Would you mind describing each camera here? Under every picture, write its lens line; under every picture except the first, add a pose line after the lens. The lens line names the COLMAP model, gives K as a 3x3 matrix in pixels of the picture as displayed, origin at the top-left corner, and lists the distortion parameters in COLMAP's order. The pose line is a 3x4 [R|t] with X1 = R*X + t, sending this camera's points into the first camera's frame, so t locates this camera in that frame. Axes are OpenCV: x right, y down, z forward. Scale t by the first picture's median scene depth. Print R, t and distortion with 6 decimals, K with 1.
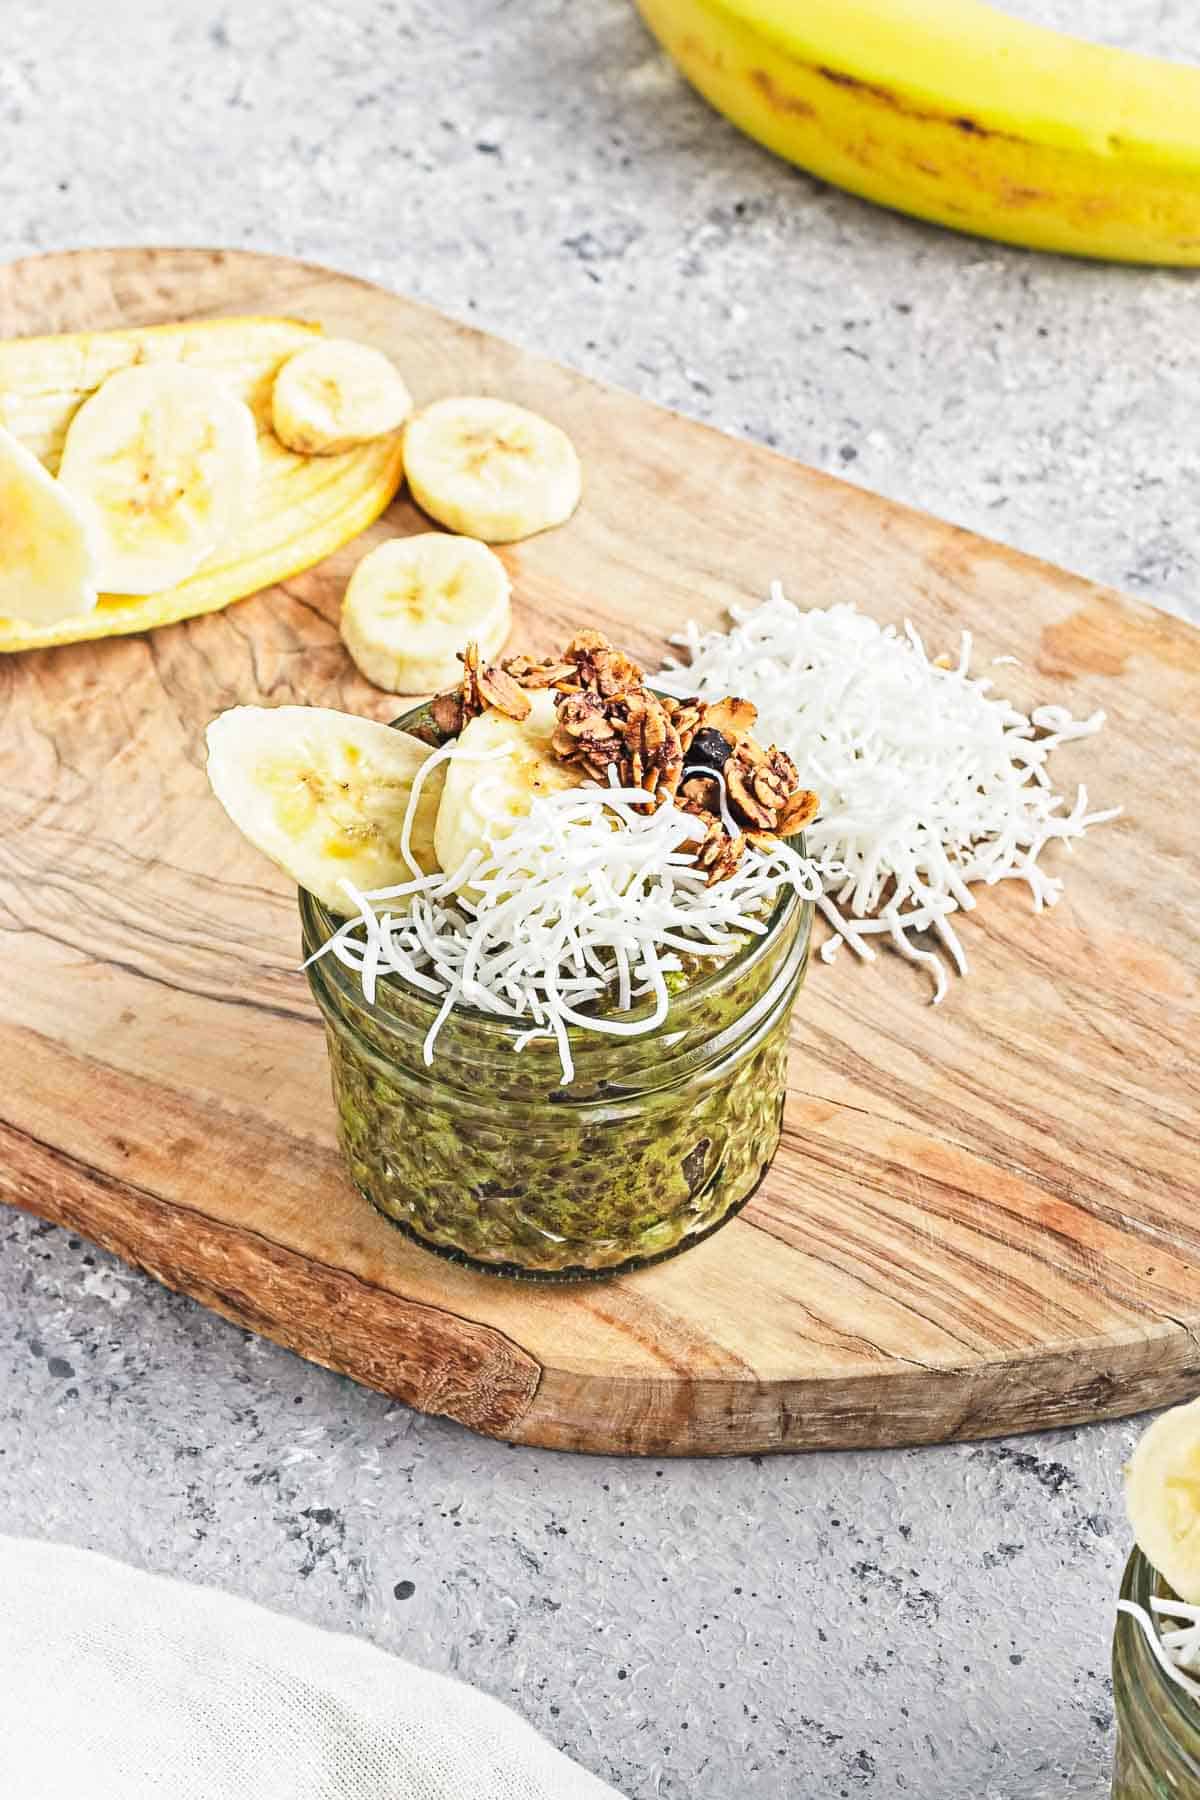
lens RADIAL K [[5233.1, 0, 704.4], [0, 5233.1, 901.5], [0, 0, 1]] dist [-0.099504, 1.055110]
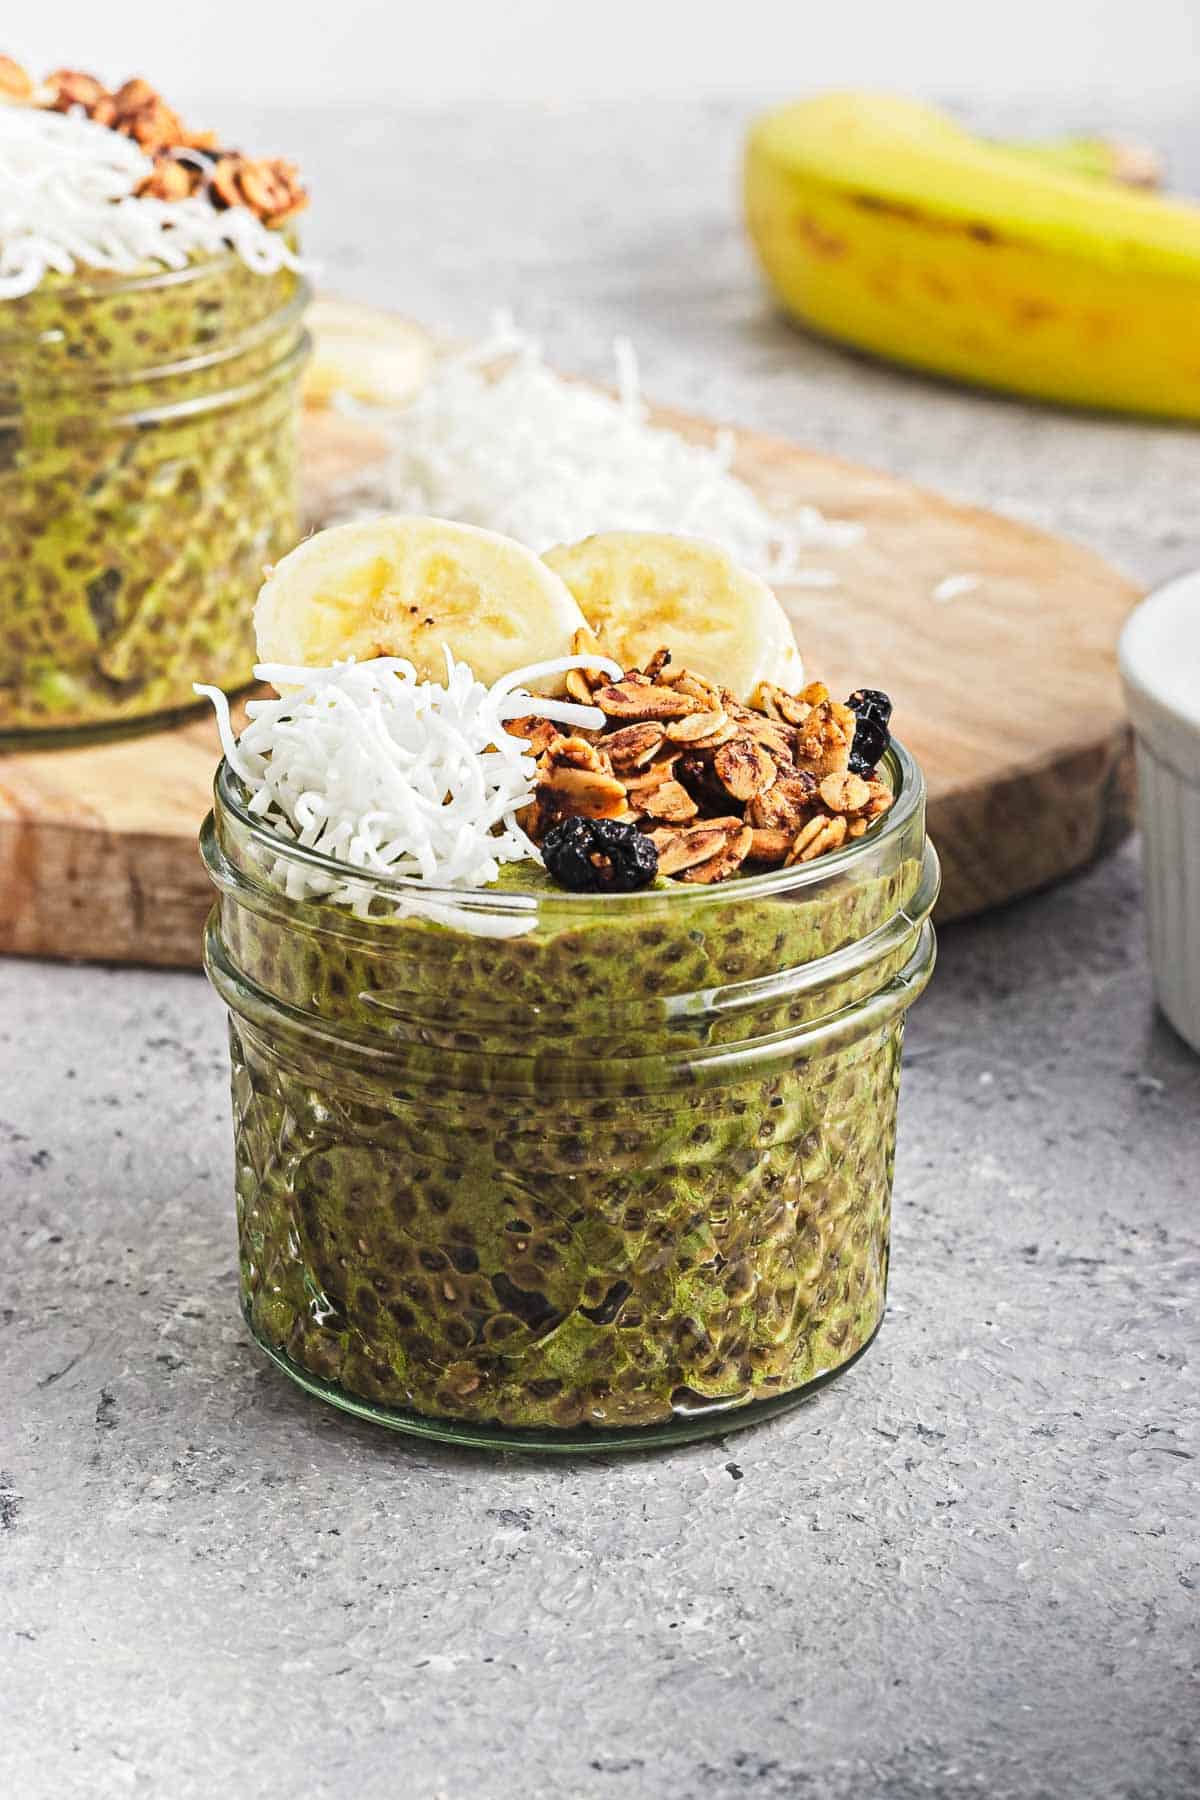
lens RADIAL K [[4673.4, 0, 643.9], [0, 4673.4, 981.5], [0, 0, 1]] dist [-0.073658, -0.300813]
pose [[0.952402, 0.104711, -0.286296, 0.302462], [-0.210777, 0.904684, -0.370298, 0.364703], [0.220233, 0.413017, 0.883693, 0.364375]]
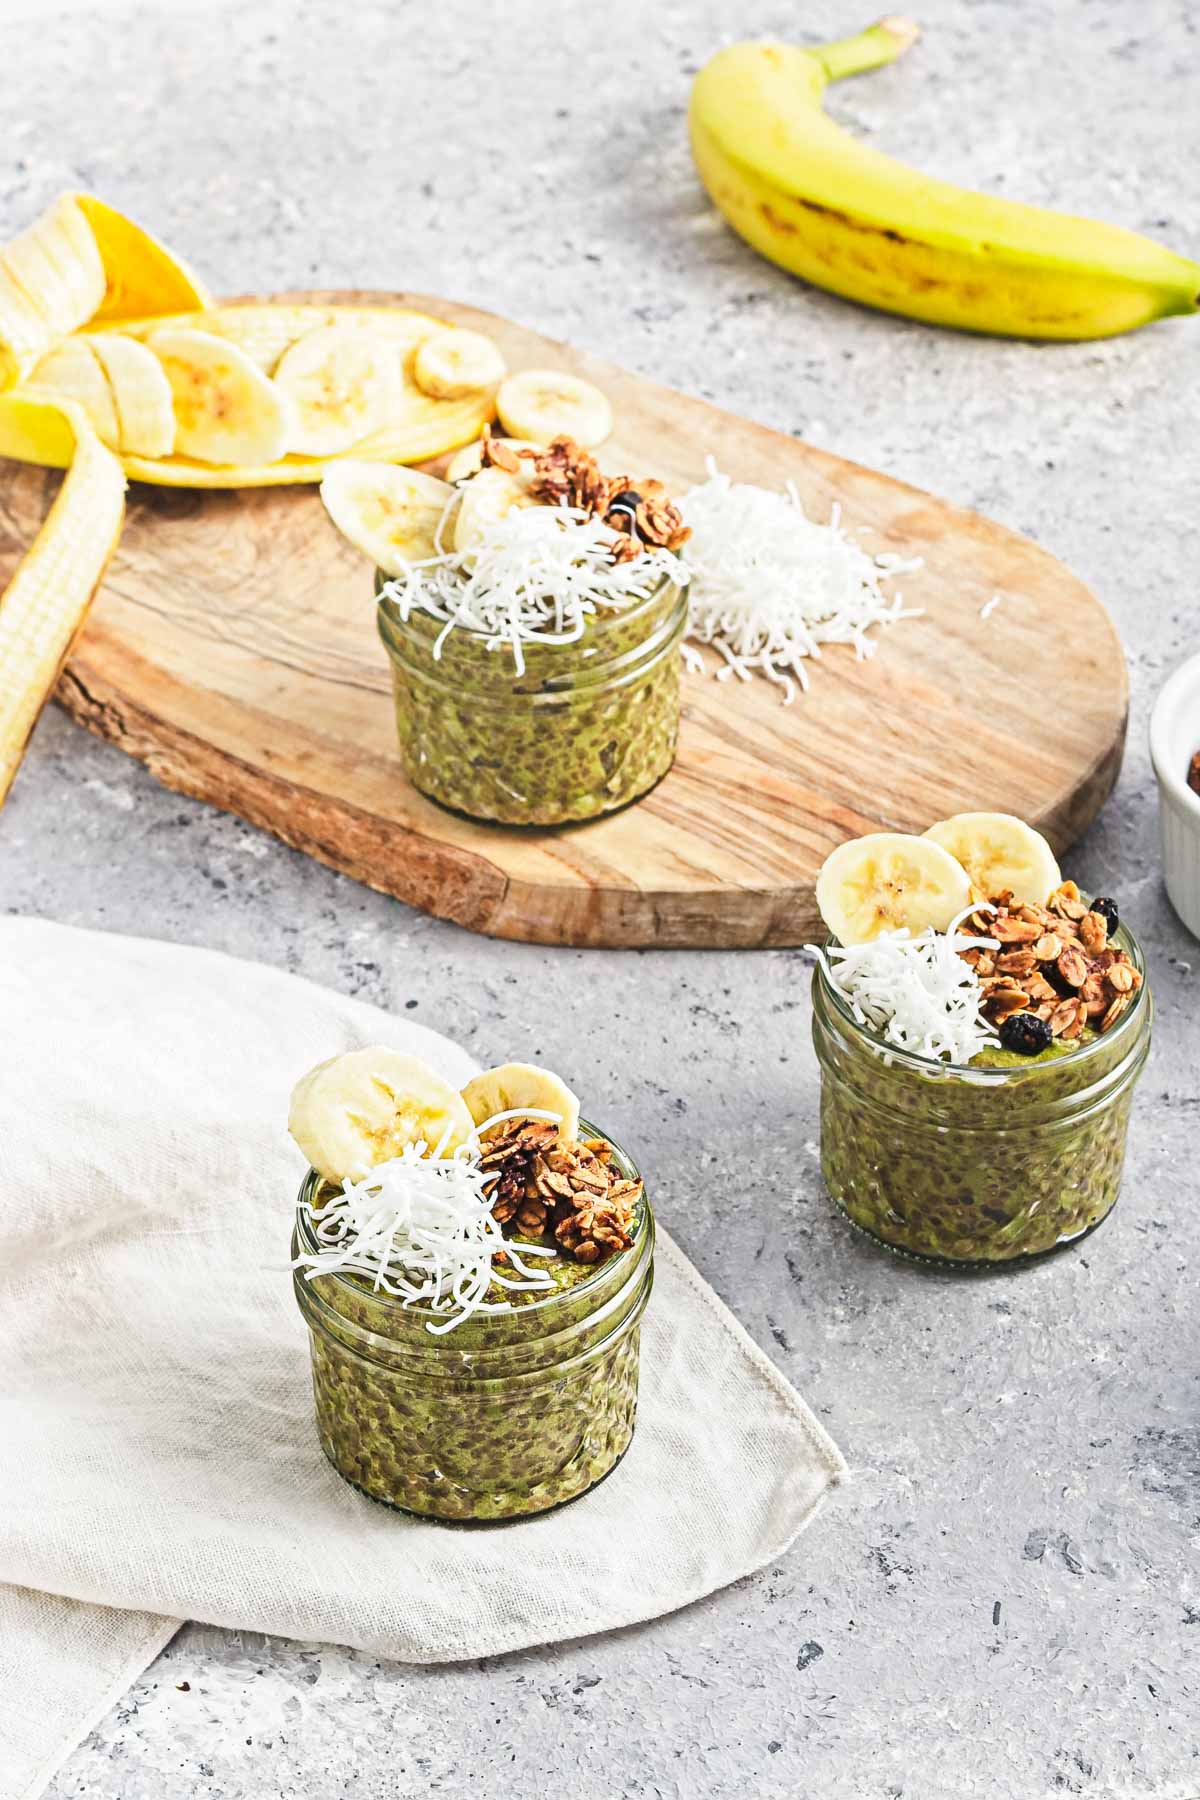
lens RADIAL K [[4673.4, 0, 643.9], [0, 4673.4, 981.5], [0, 0, 1]] dist [-0.073658, -0.300813]
pose [[0.993501, 0.047957, -0.103231, 0.158768], [-0.058894, 0.992658, -0.105651, 0.266526], [0.097407, 0.111044, 0.989030, -0.412770]]
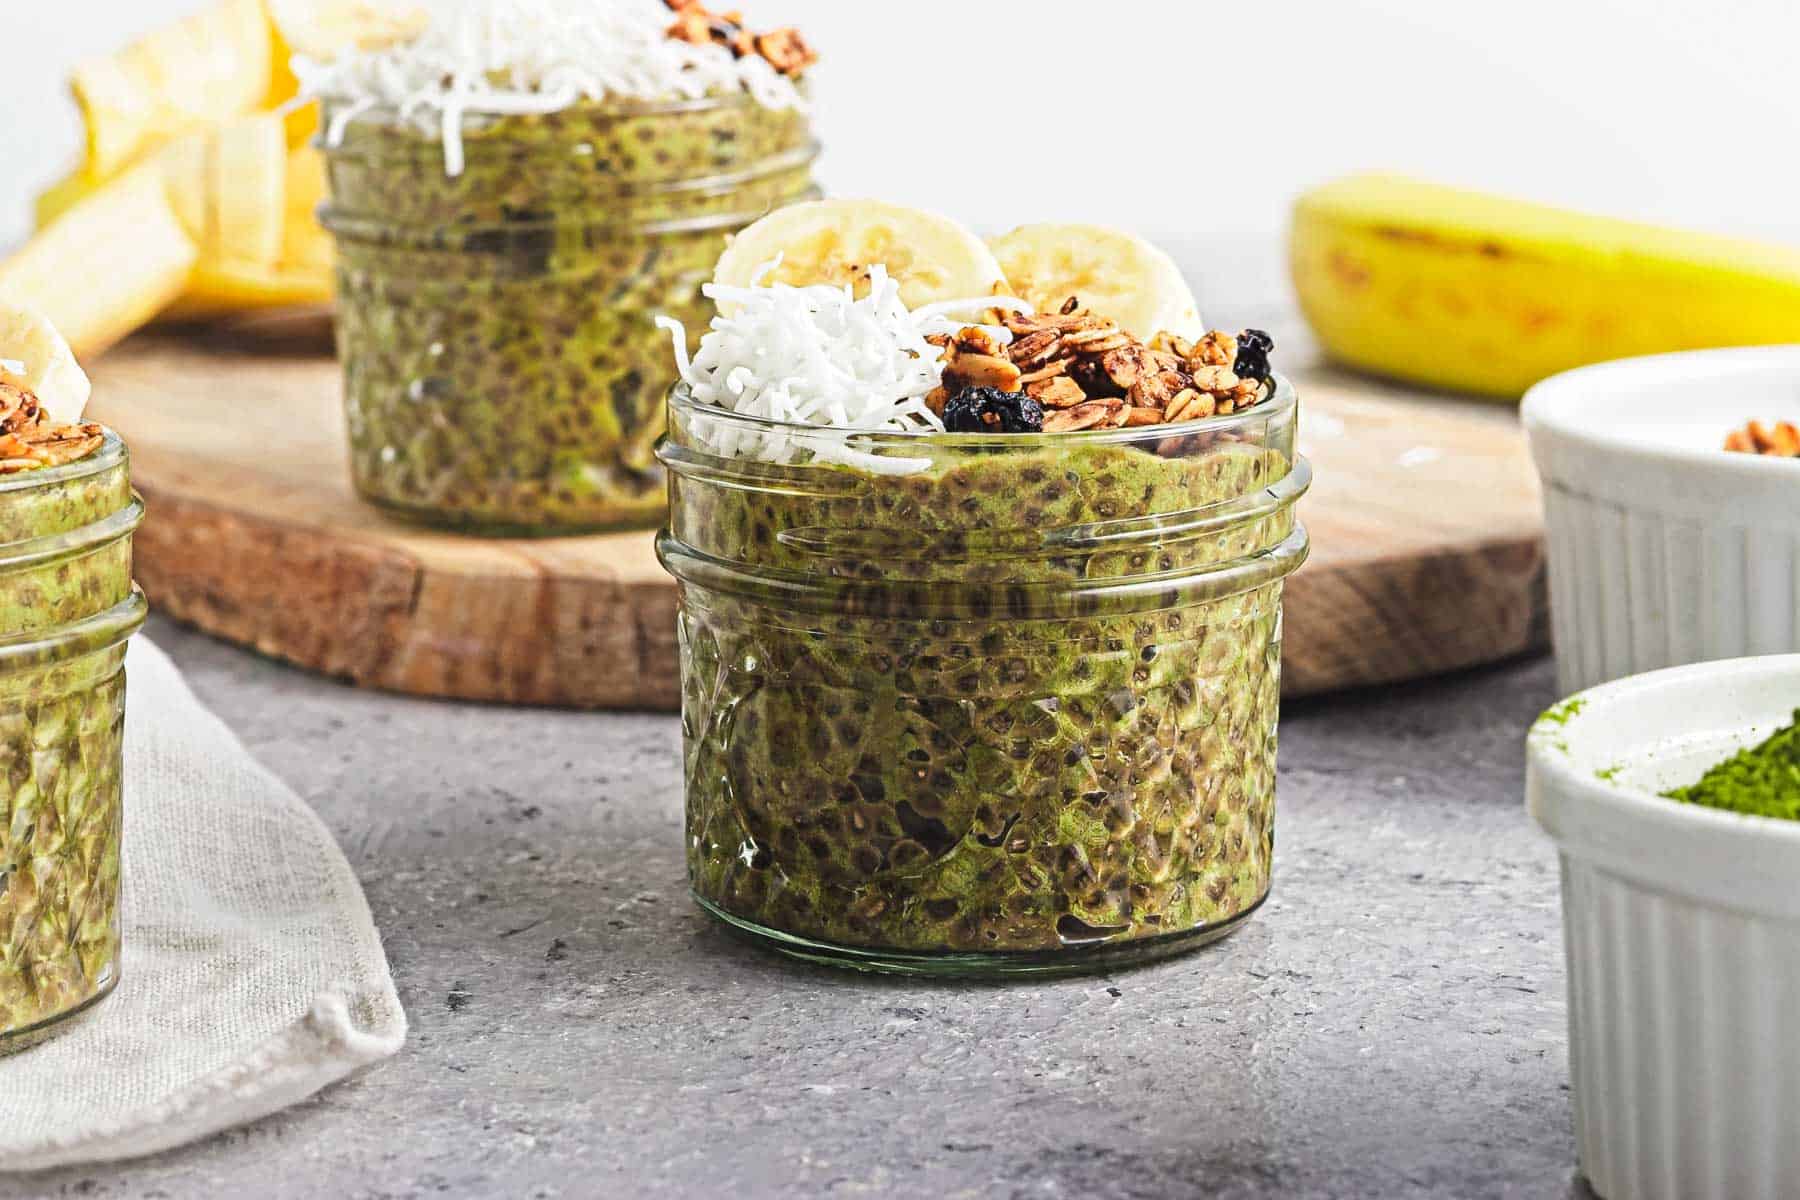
lens RADIAL K [[4673.4, 0, 900.0], [0, 4673.4, 600.0], [0, 0, 1]] dist [-0.073658, -0.300813]
pose [[0.916240, 0.050384, -0.397449, 0.379605], [-0.267287, 0.815871, -0.512750, 0.497217], [0.298433, 0.576035, 0.761001, 0.379103]]
